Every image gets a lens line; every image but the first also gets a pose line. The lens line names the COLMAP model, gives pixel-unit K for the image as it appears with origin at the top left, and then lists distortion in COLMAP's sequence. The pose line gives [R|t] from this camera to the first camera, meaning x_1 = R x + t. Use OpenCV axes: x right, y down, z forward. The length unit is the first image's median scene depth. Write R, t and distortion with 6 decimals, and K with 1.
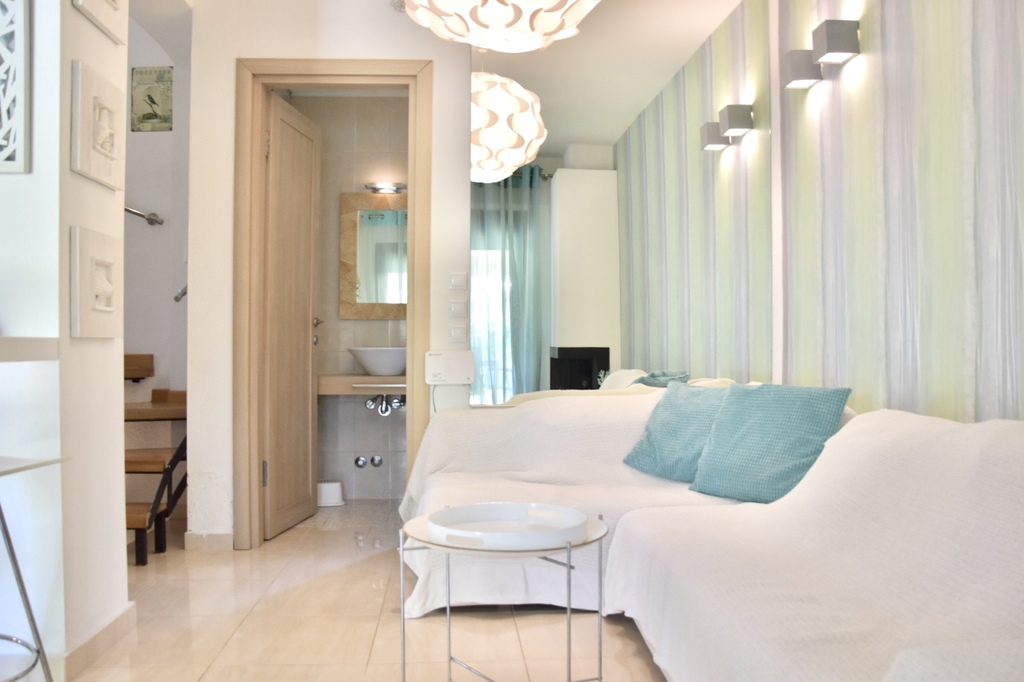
lens RADIAL K [[827.4, 0, 509.8], [0, 827.4, 353.0], [0, 0, 1]] dist [-0.154463, 0.126814]
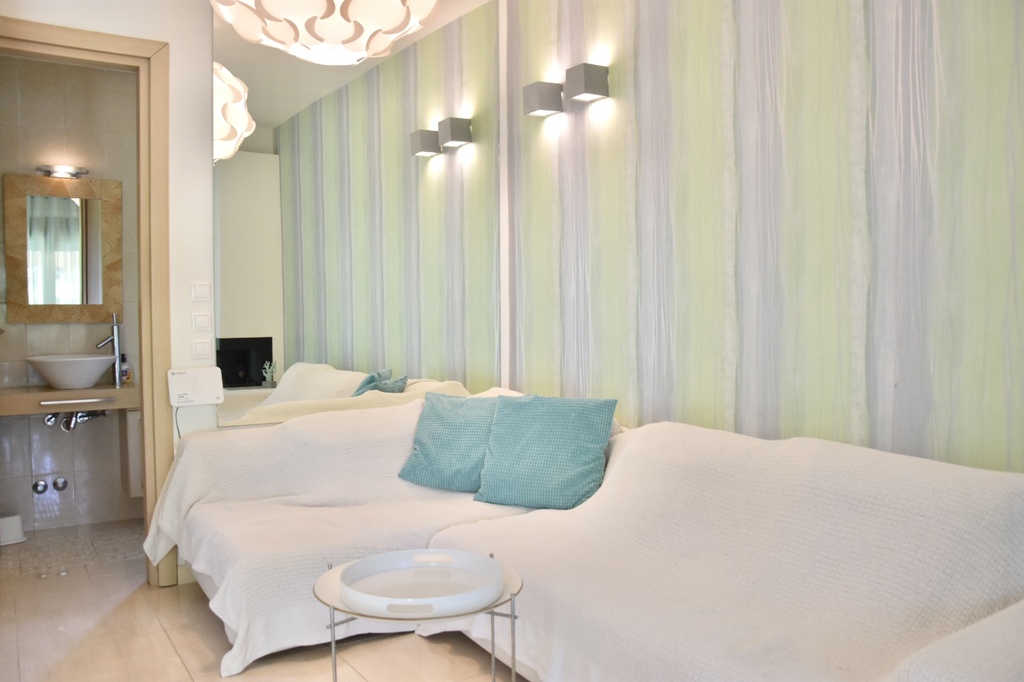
lens RADIAL K [[807.5, 0, 512.8], [0, 807.5, 353.8], [0, 0, 1]] dist [-0.148930, 0.121380]
pose [[0.876496, -0.030292, 0.480456, -0.206188], [0.011370, 0.999042, 0.042247, -0.058064], [-0.481276, -0.031567, 0.876001, 0.068607]]
